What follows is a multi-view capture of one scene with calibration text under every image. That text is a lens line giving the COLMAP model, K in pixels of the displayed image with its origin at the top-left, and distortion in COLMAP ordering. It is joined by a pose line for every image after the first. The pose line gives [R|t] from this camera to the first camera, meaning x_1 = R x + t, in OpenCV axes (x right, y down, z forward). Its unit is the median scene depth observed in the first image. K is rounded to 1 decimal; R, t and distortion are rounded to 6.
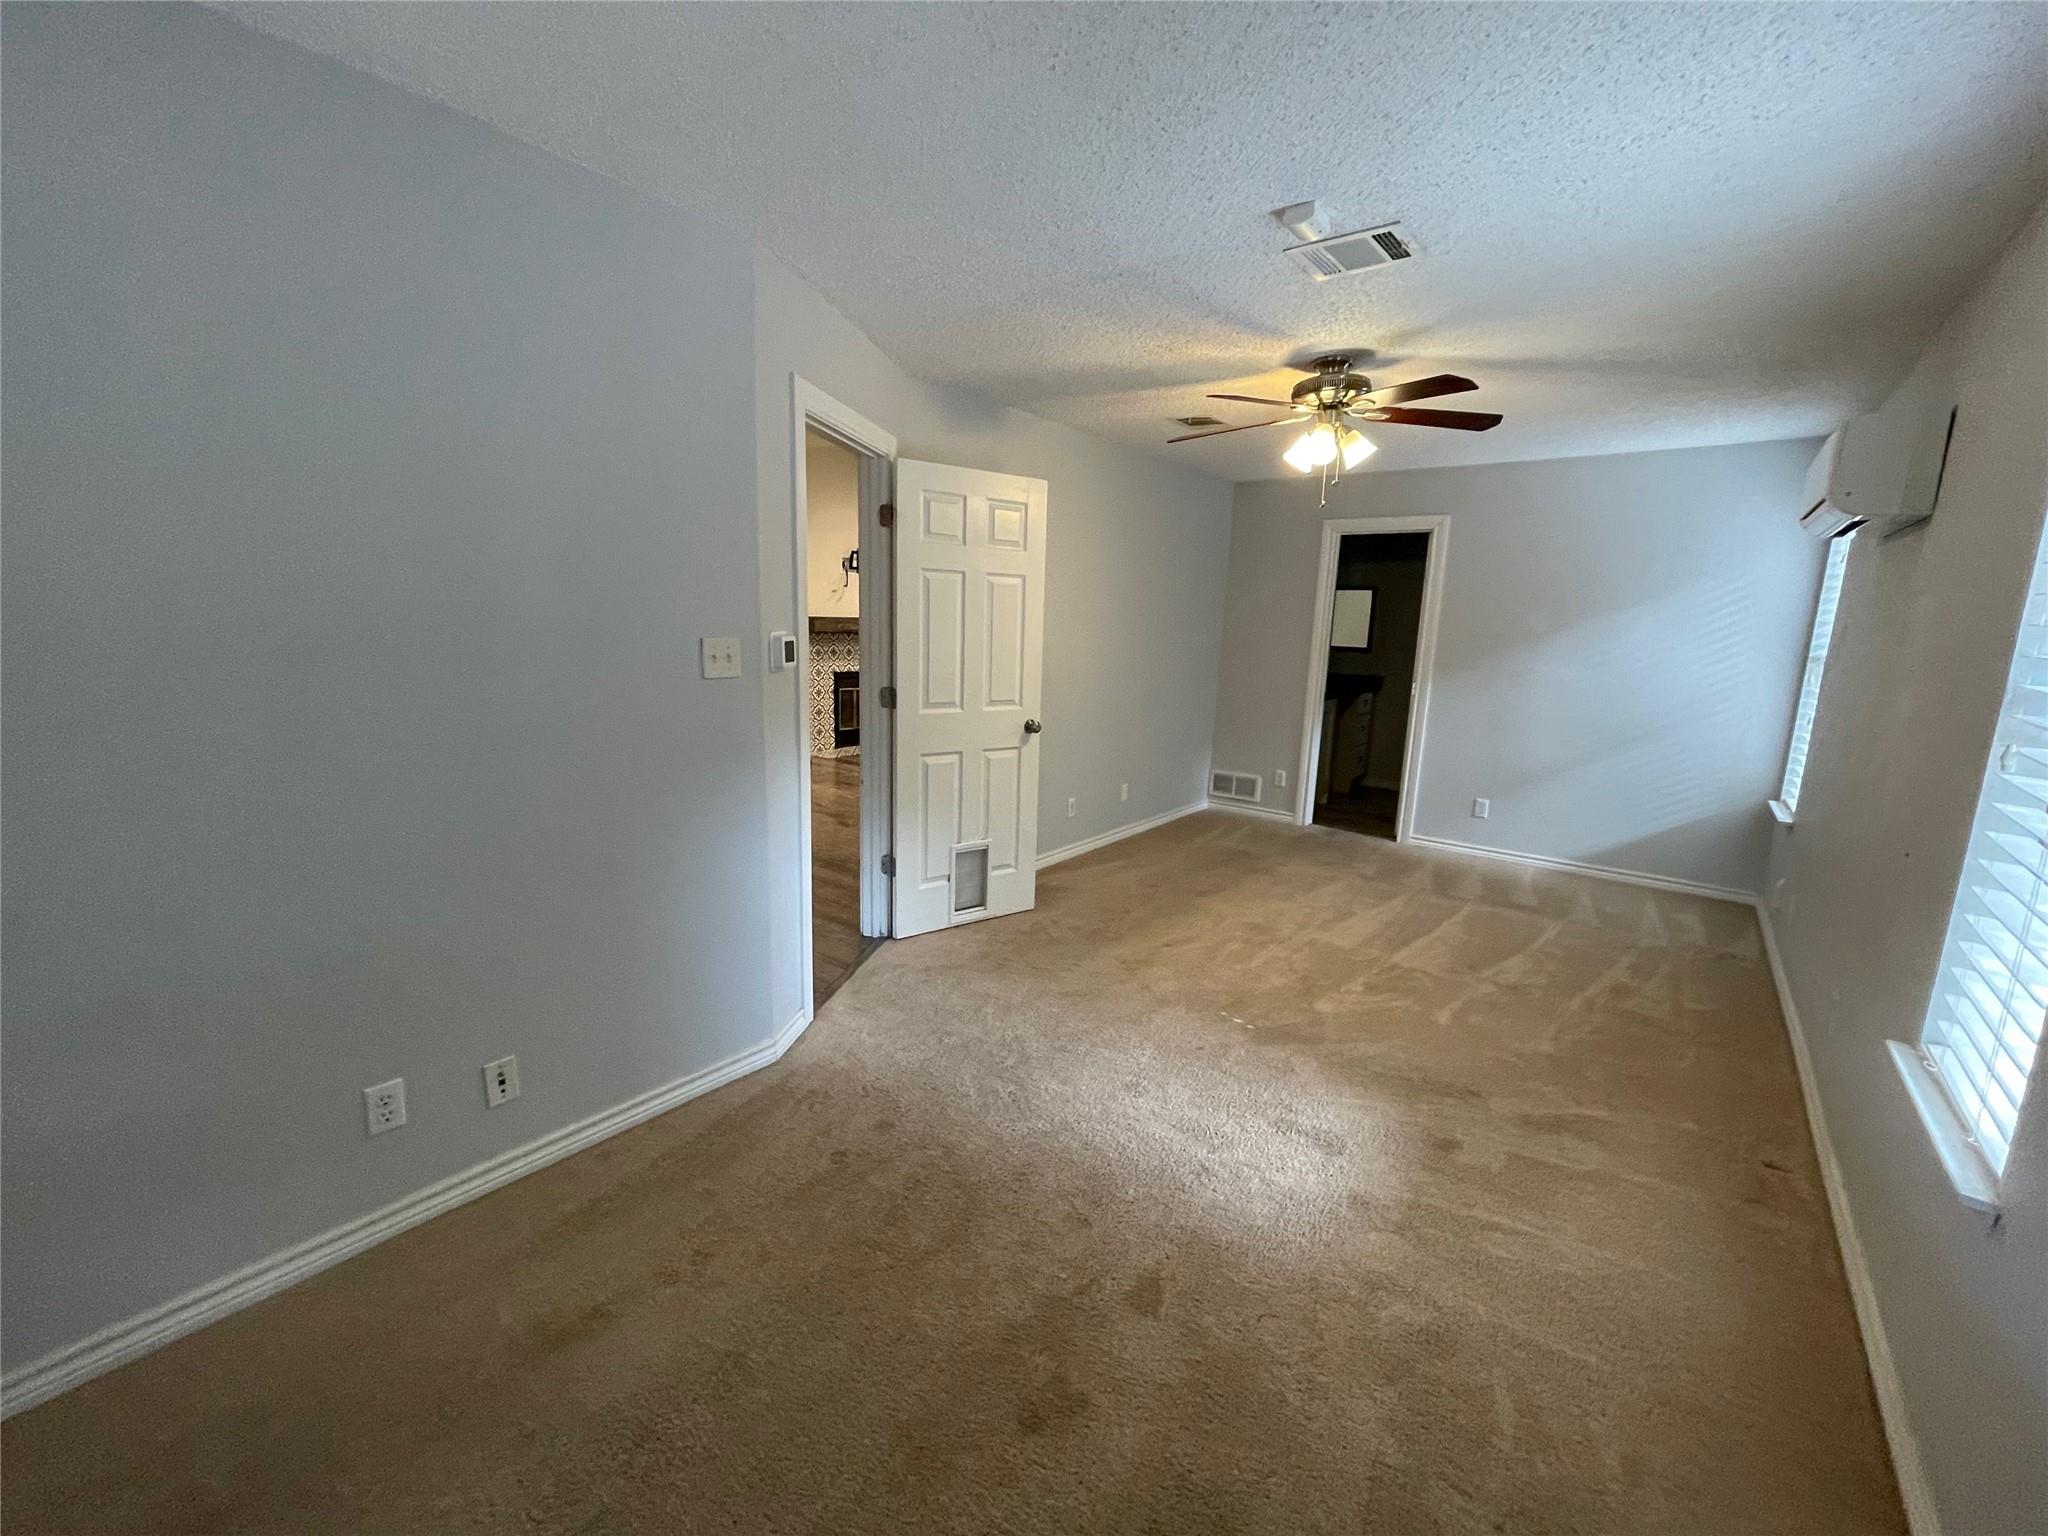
lens RADIAL K [[831.7, 0, 1027.3], [0, 831.7, 764.9], [0, 0, 1]] dist [0.002476, -0.002051]
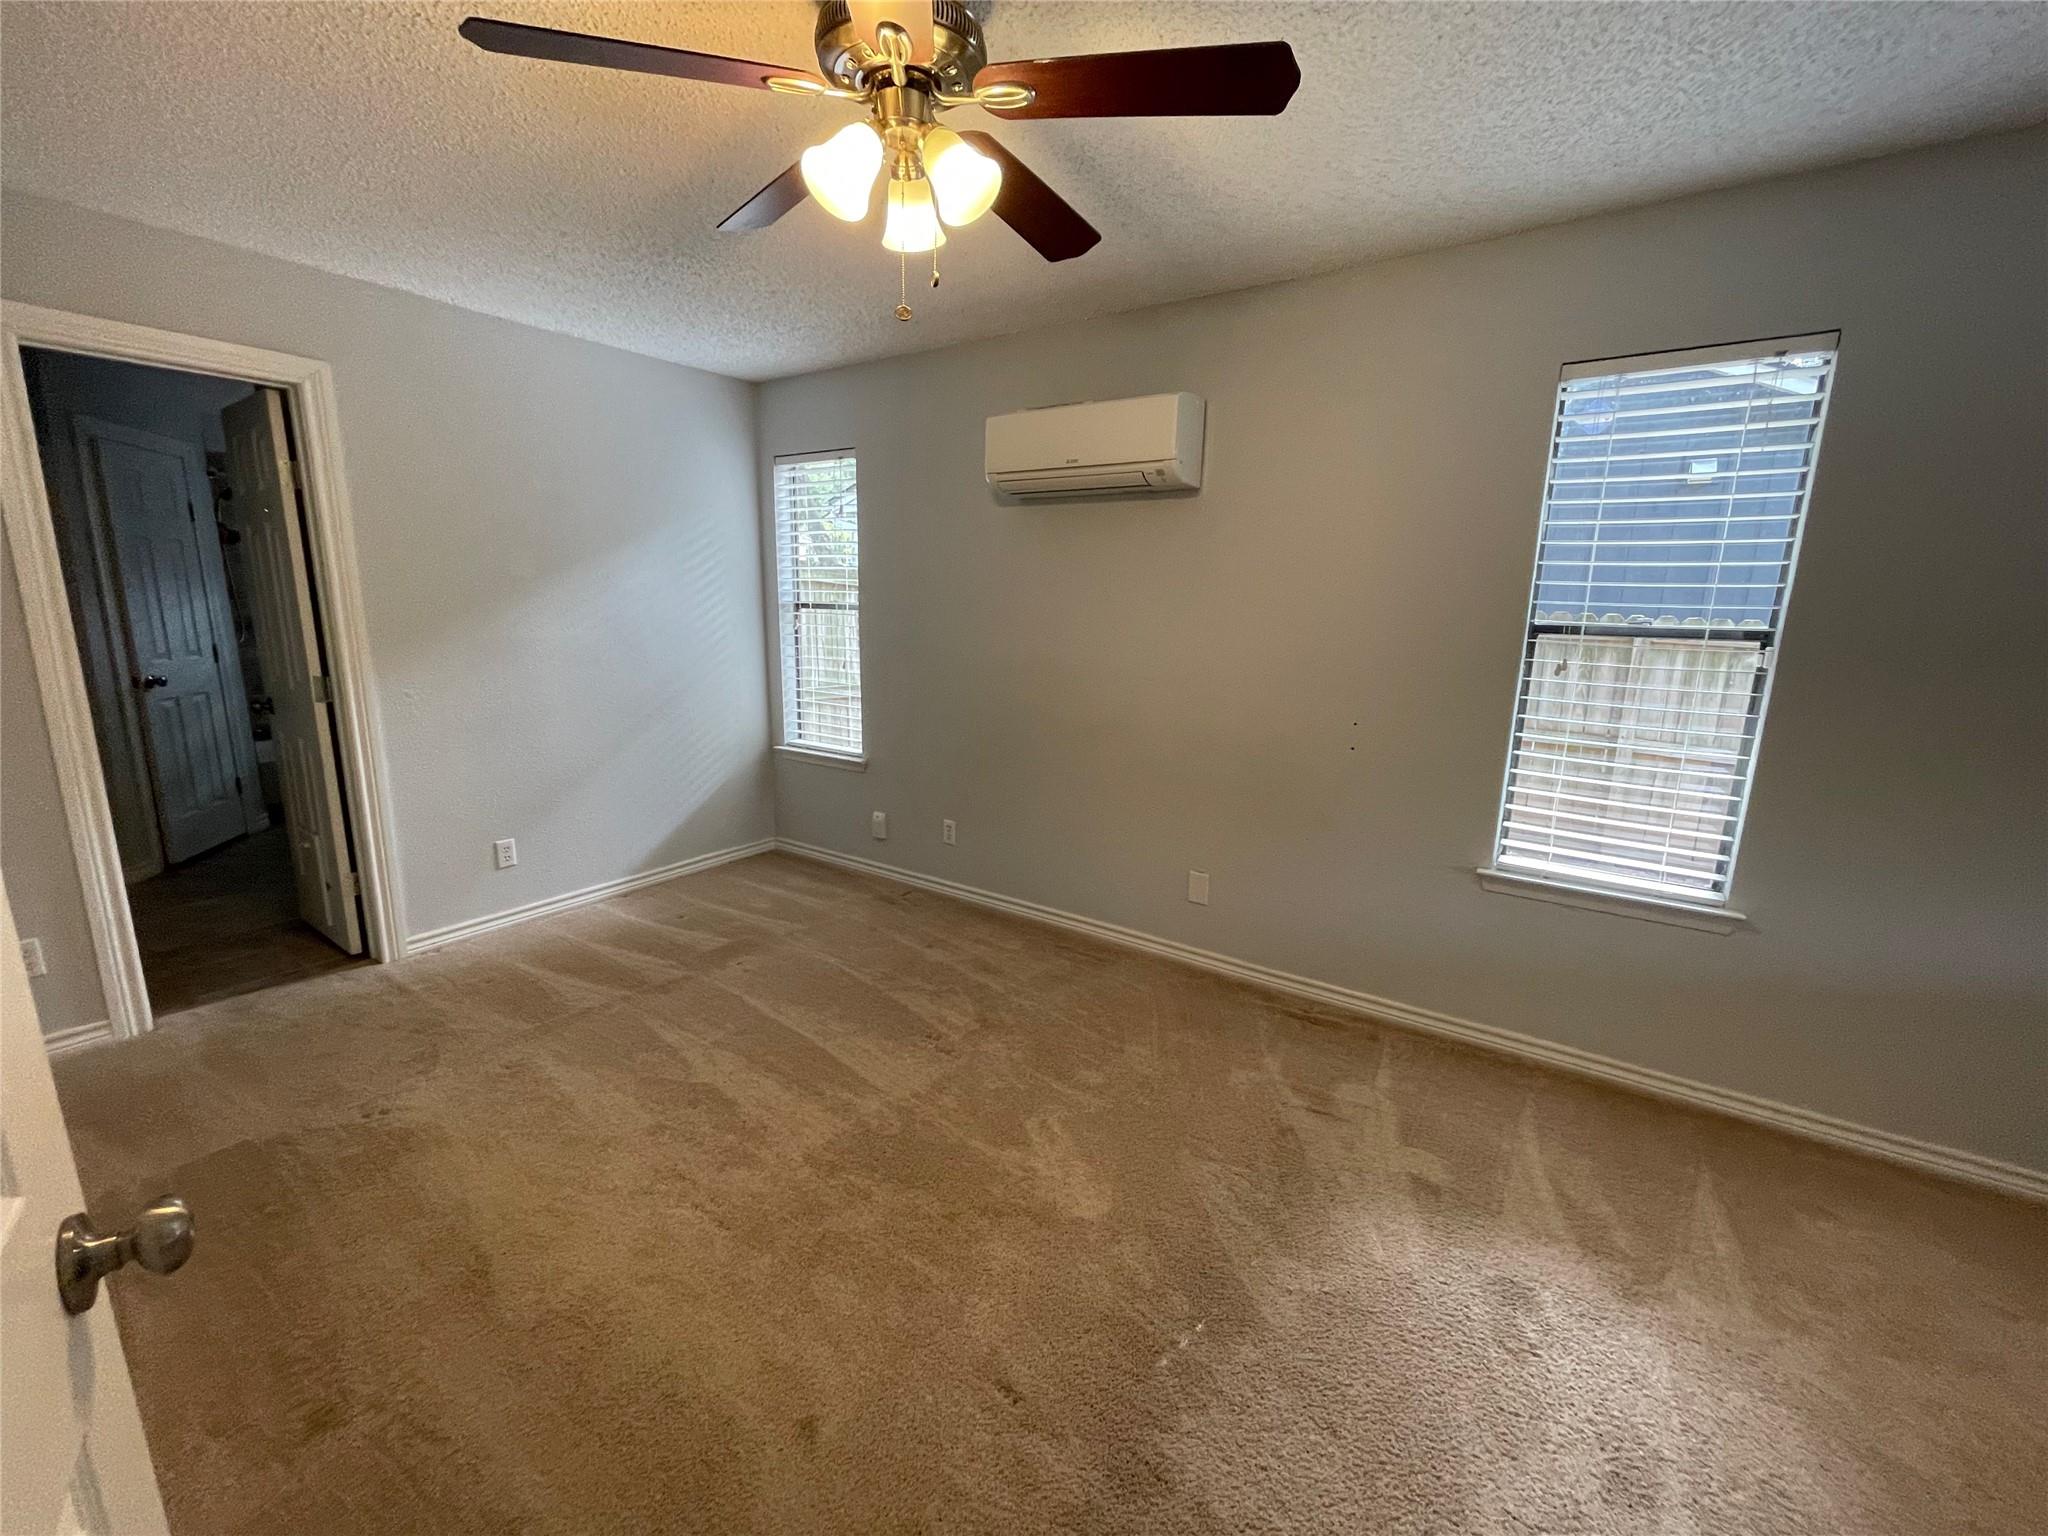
lens RADIAL K [[831.7, 0, 1023.4], [0, 831.7, 766.3], [0, 0, 1]] dist [0.002476, -0.002051]
pose [[-0.052150, -0.231927, 0.971334, -0.127698], [0.159301, 0.958271, 0.237360, -0.137668], [-0.985852, 0.167112, -0.013027, 0.783257]]
